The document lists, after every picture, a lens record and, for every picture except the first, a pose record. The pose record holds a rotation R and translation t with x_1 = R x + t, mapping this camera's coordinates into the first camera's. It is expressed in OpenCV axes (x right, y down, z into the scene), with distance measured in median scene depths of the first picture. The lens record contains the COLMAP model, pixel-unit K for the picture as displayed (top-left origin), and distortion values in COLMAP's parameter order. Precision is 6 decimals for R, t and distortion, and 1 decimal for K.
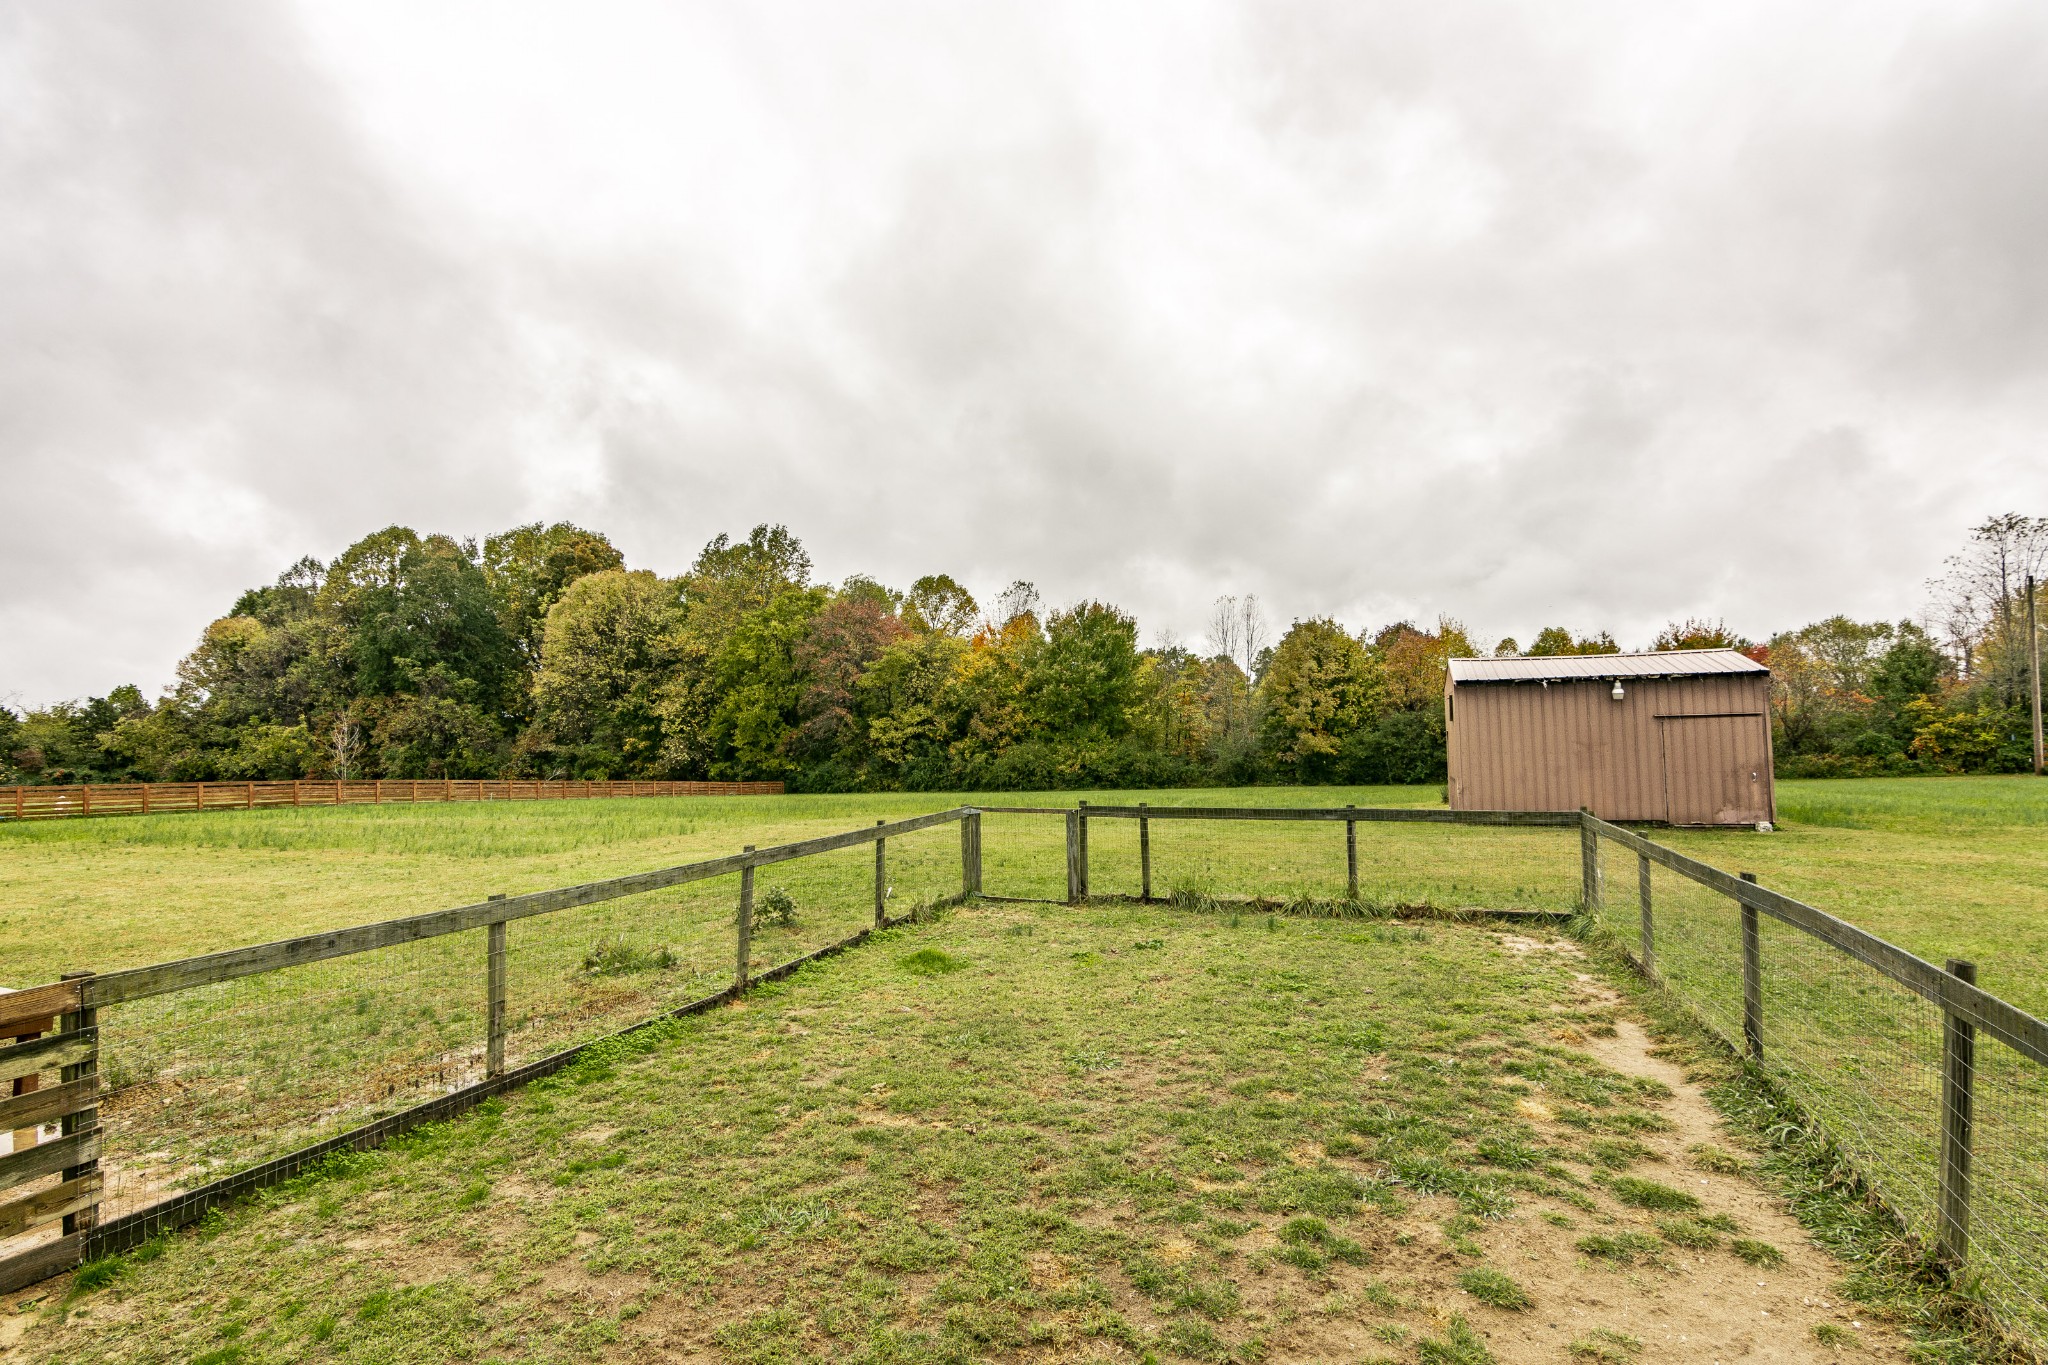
lens RADIAL K [[992.3, 0, 1029.9], [0, 992.3, 682.8], [0, 0, 1]] dist [-0.000540, -0.007906]
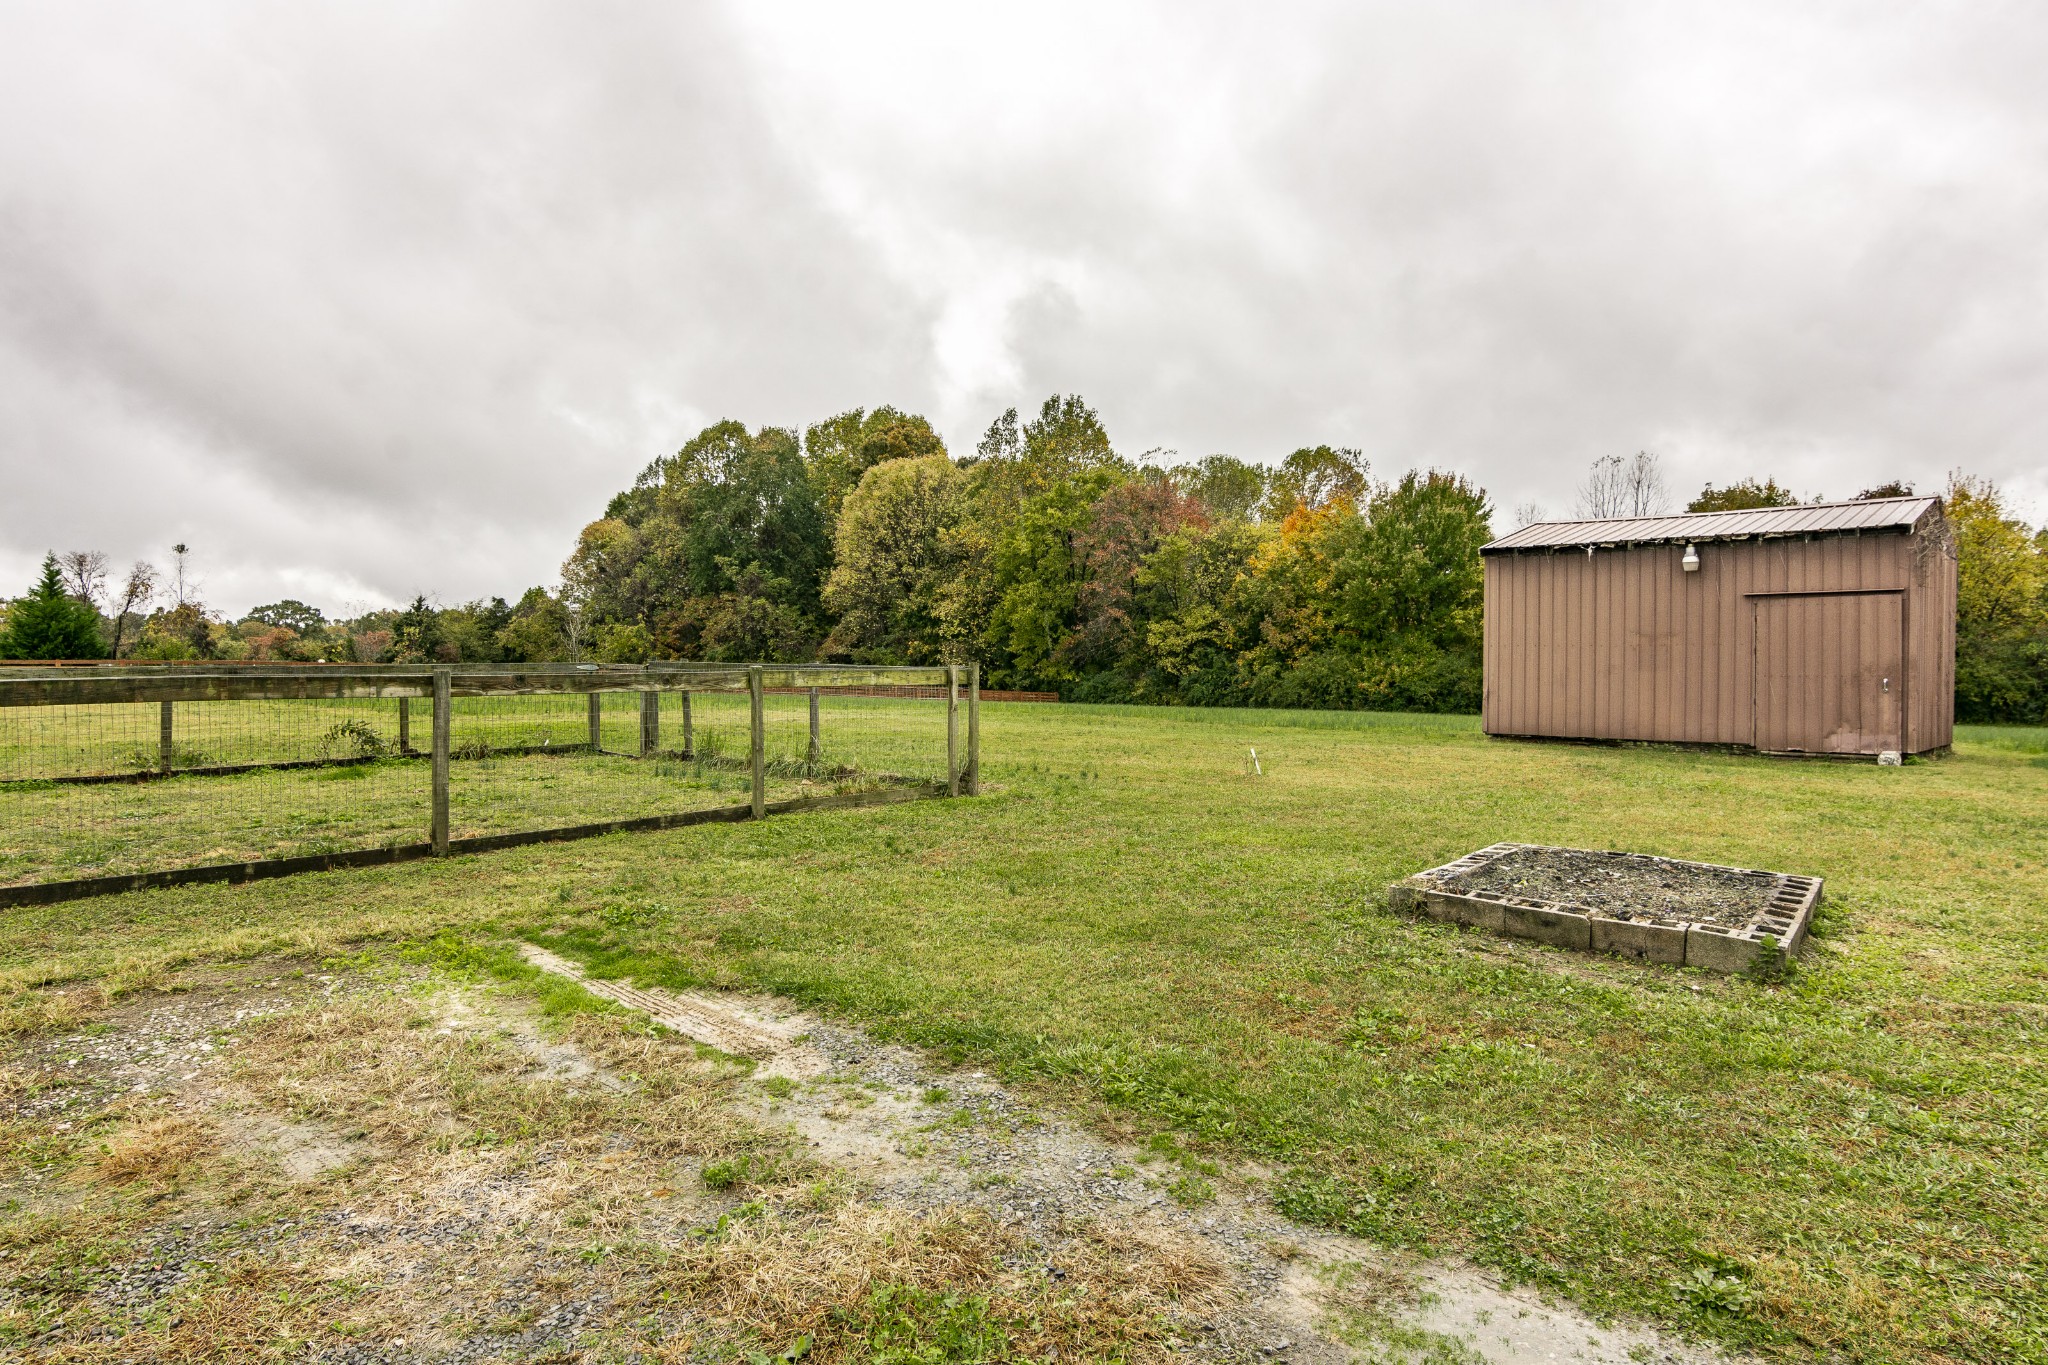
lens RADIAL K [[1221.9, 0, 1029.9], [0, 1221.9, 682.9], [0, 0, 1]] dist [0.002173, -0.020255]
pose [[0.921273, 0.029823, -0.387773, 0.150240], [-0.000170, 0.997086, 0.076281, 0.008990], [0.388918, -0.070209, 0.918593, 0.004587]]
